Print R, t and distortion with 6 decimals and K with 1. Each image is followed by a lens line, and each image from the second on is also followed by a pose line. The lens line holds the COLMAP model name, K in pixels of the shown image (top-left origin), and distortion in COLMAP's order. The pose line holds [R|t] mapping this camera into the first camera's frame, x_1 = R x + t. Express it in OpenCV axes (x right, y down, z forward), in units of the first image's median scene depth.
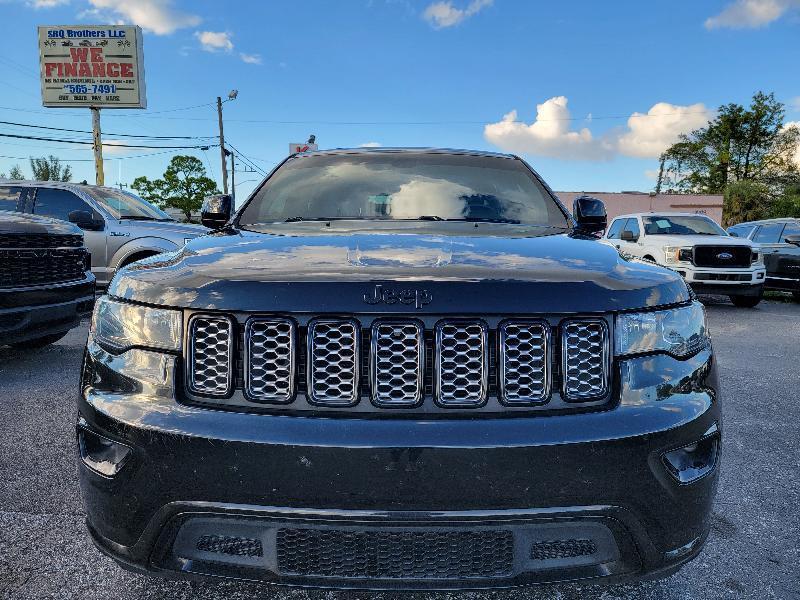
lens RADIAL K [[558.9, 0, 407.9], [0, 558.9, 298.8], [0, 0, 1]] dist [0.083955, -0.074410]
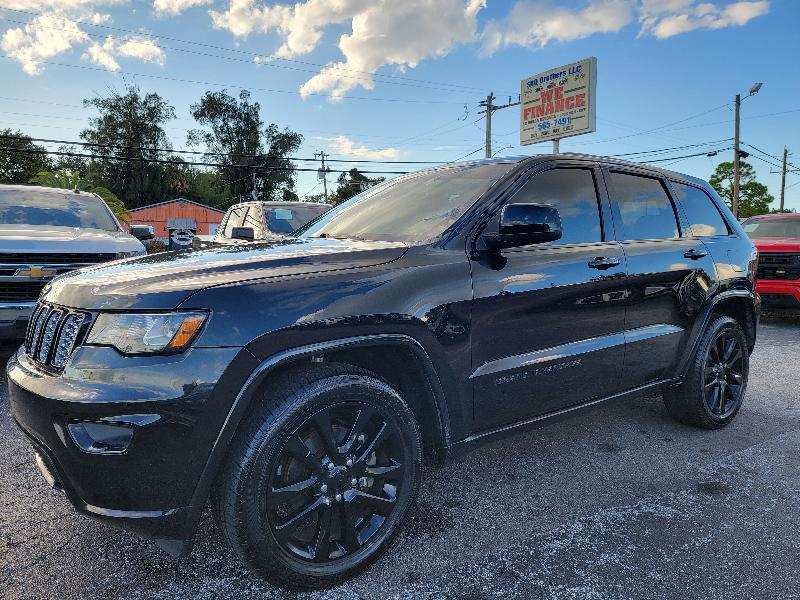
lens RADIAL K [[558.9, 0, 407.9], [0, 558.9, 298.8], [0, 0, 1]] dist [0.083955, -0.074410]
pose [[0.620425, 0.059291, -0.782021, 0.182277], [-0.075767, 0.997005, 0.015480, -0.007851], [0.780597, 0.049647, 0.623060, 0.071679]]
